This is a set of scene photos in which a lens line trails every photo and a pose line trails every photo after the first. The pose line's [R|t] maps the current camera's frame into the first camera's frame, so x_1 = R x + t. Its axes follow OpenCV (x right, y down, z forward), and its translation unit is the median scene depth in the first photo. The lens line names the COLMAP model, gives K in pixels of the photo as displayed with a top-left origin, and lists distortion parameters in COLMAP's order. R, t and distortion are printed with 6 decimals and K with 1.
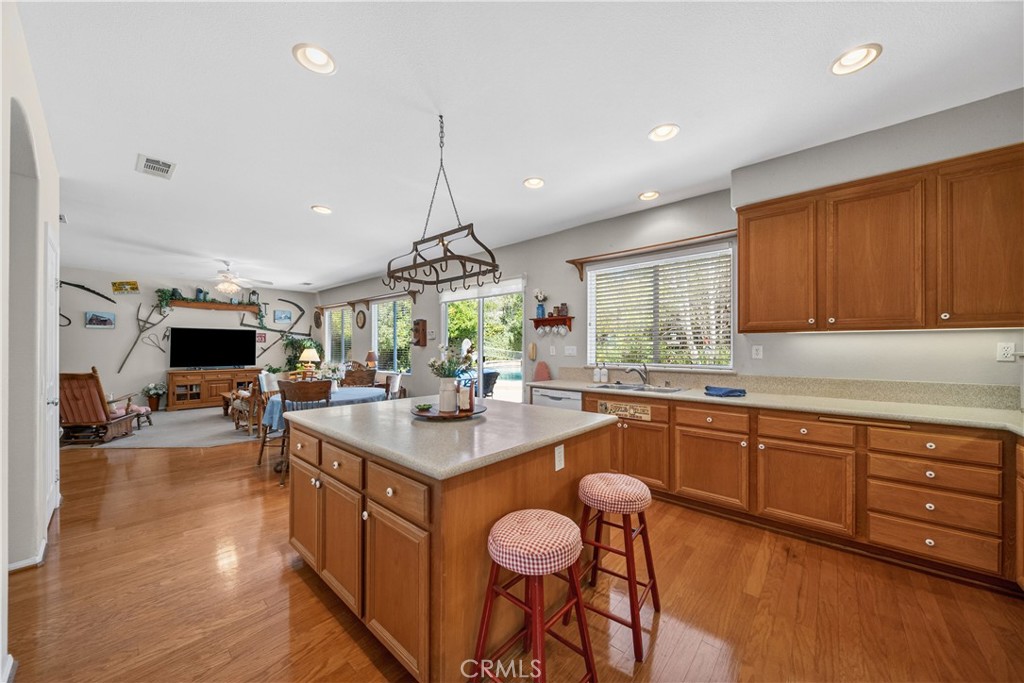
lens RADIAL K [[359.4, 0, 517.7], [0, 359.4, 346.8], [0, 0, 1]] dist [-0.001412, -0.000342]
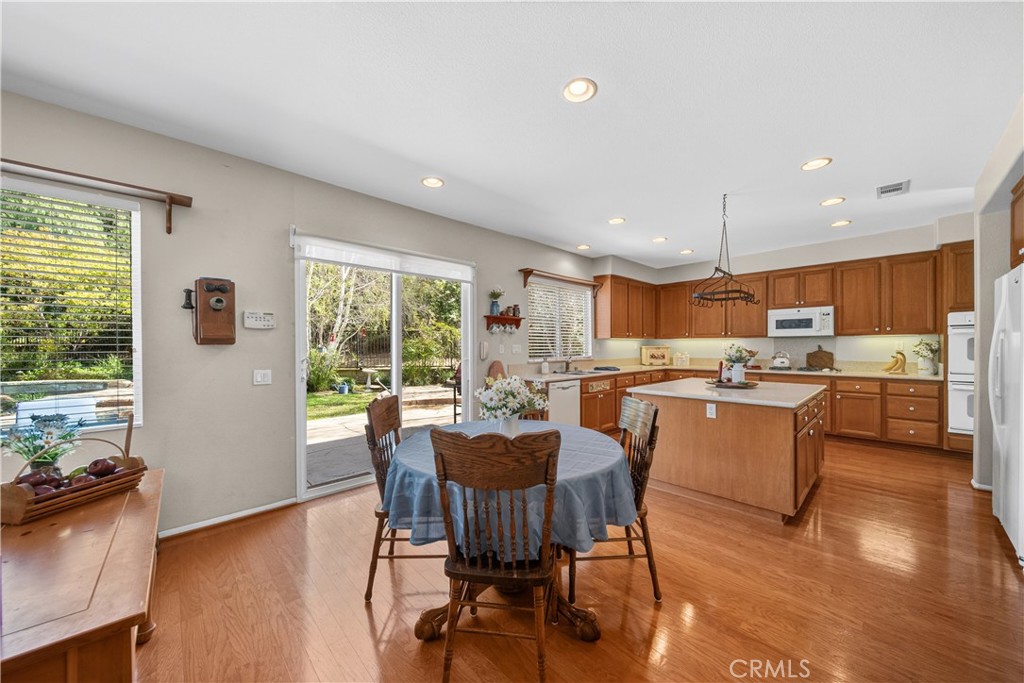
lens RADIAL K [[359.4, 0, 517.7], [0, 359.4, 346.8], [0, 0, 1]] dist [-0.001412, -0.000342]
pose [[0.087074, -0.005334, 0.996188, -0.569691], [0.001269, 0.999985, 0.005244, -0.000412], [-0.996201, 0.000807, 0.087080, 0.545534]]
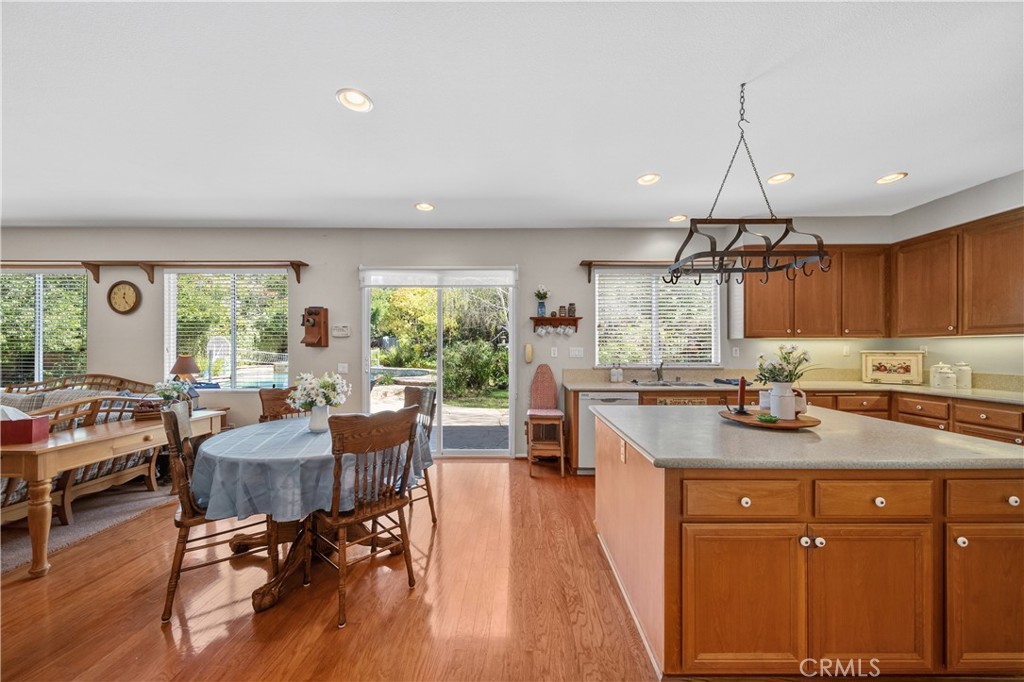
lens RADIAL K [[359.4, 0, 517.7], [0, 359.4, 346.3], [0, 0, 1]] dist [-0.001412, -0.000342]
pose [[0.755584, 0.003771, 0.655041, -0.374830], [-0.000782, 0.999988, -0.004856, 0.000038], [-0.655051, 0.003157, 0.755578, 0.218634]]
